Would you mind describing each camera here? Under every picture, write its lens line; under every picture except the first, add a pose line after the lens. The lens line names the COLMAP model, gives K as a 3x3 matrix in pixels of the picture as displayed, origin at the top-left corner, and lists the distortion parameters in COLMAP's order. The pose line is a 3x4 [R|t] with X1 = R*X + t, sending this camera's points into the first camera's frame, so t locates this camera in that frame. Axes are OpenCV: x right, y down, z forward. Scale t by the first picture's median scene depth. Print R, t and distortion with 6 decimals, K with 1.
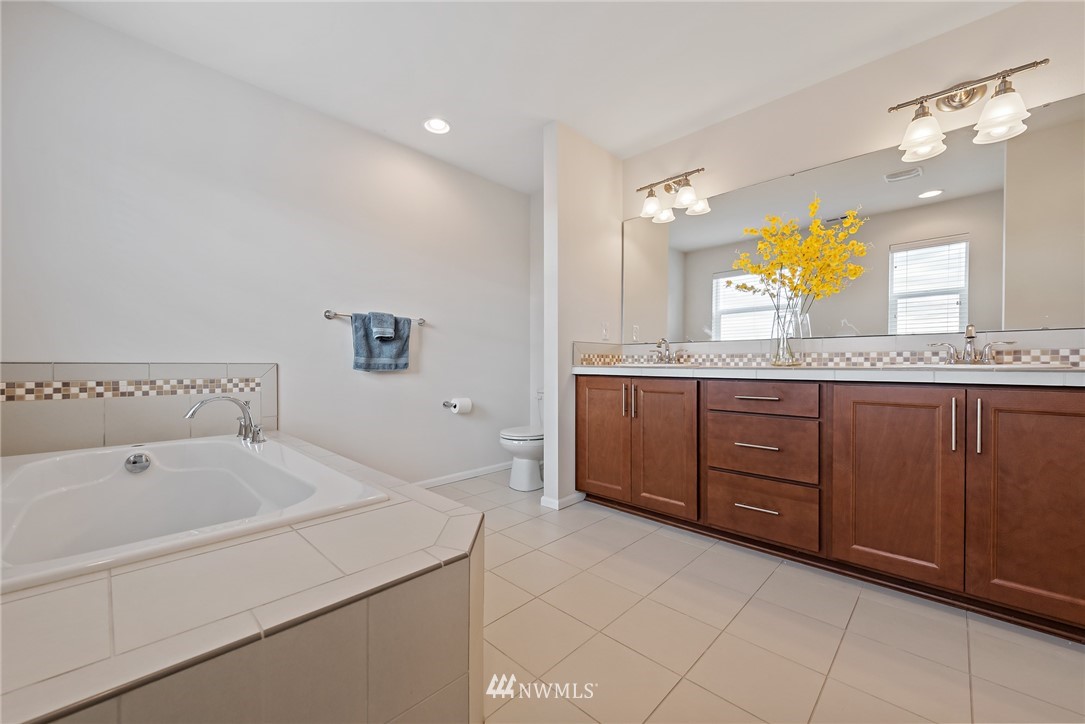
lens RADIAL K [[424.2, 0, 541.8], [0, 424.2, 361.5], [0, 0, 1]] dist [0.001578, -0.000245]
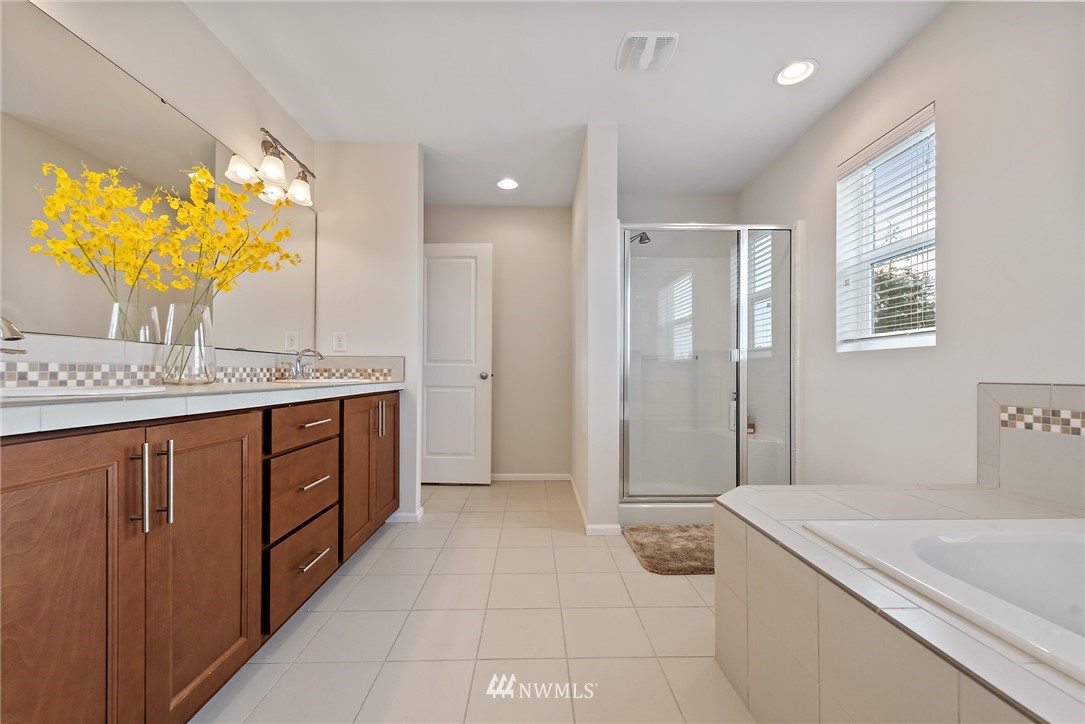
lens RADIAL K [[424.2, 0, 541.4], [0, 424.2, 373.4], [0, 0, 1]] dist [0.001578, -0.000245]
pose [[-0.710995, 0.002152, 0.703194, -0.300109], [-0.000030, 0.999995, -0.003091, -0.005073], [-0.703197, -0.002219, -0.710992, 1.031540]]
